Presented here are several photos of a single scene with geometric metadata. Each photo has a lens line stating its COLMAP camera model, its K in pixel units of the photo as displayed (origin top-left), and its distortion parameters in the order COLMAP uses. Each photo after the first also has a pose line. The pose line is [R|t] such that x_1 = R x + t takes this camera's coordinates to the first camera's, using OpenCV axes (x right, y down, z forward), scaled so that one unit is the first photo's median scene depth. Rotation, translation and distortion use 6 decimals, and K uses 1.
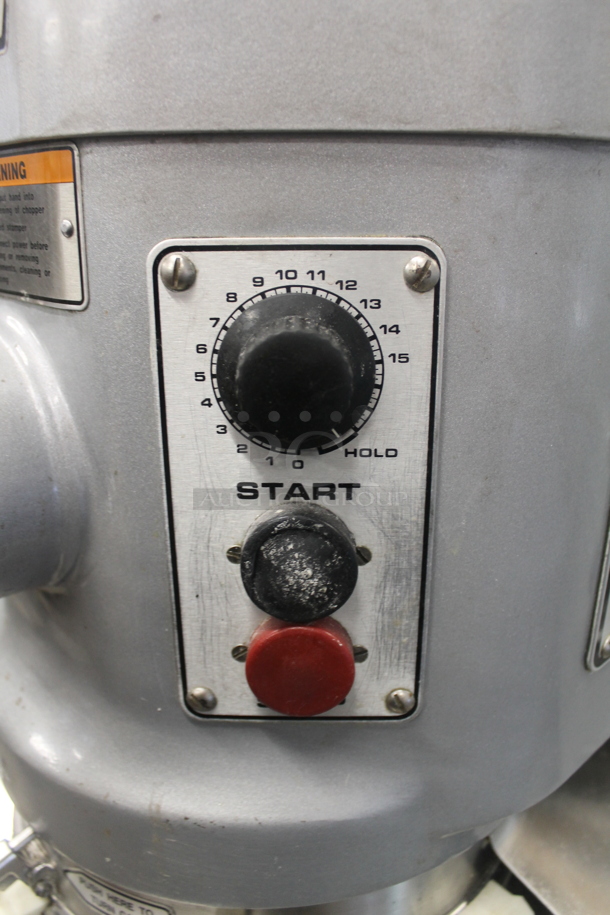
lens RADIAL K [[762.8, 0, 304.6], [0, 762.8, 457.3], [0, 0, 1]] dist [-0.091968, 0.019255]
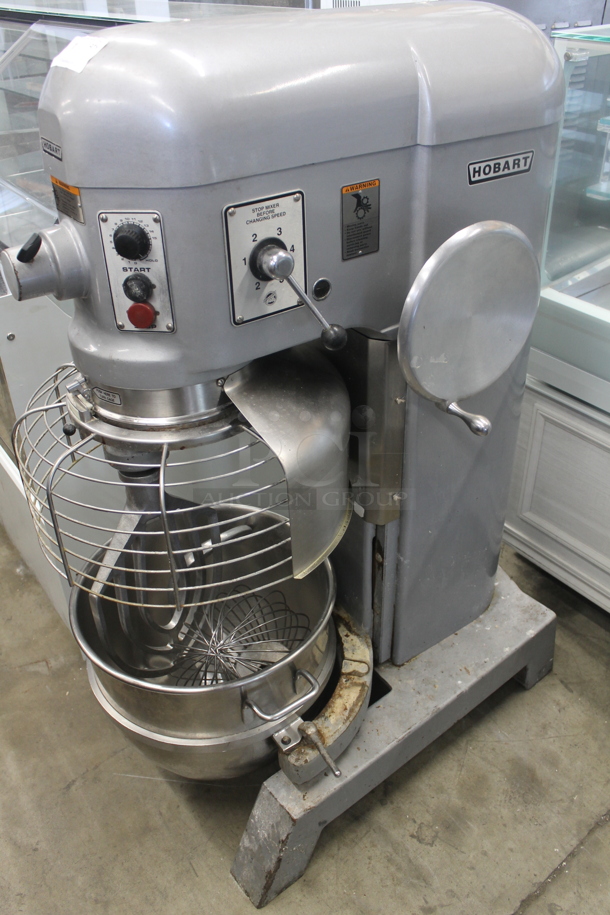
lens RADIAL K [[762.8, 0, 306.3], [0, 762.8, 454.4], [0, 0, 1]] dist [-0.091968, 0.019255]
pose [[0.994122, 0.047480, -0.097304, 1.356242], [-0.021597, 0.967616, 0.251503, -0.036563], [0.106094, -0.247923, 0.962953, -3.103057]]
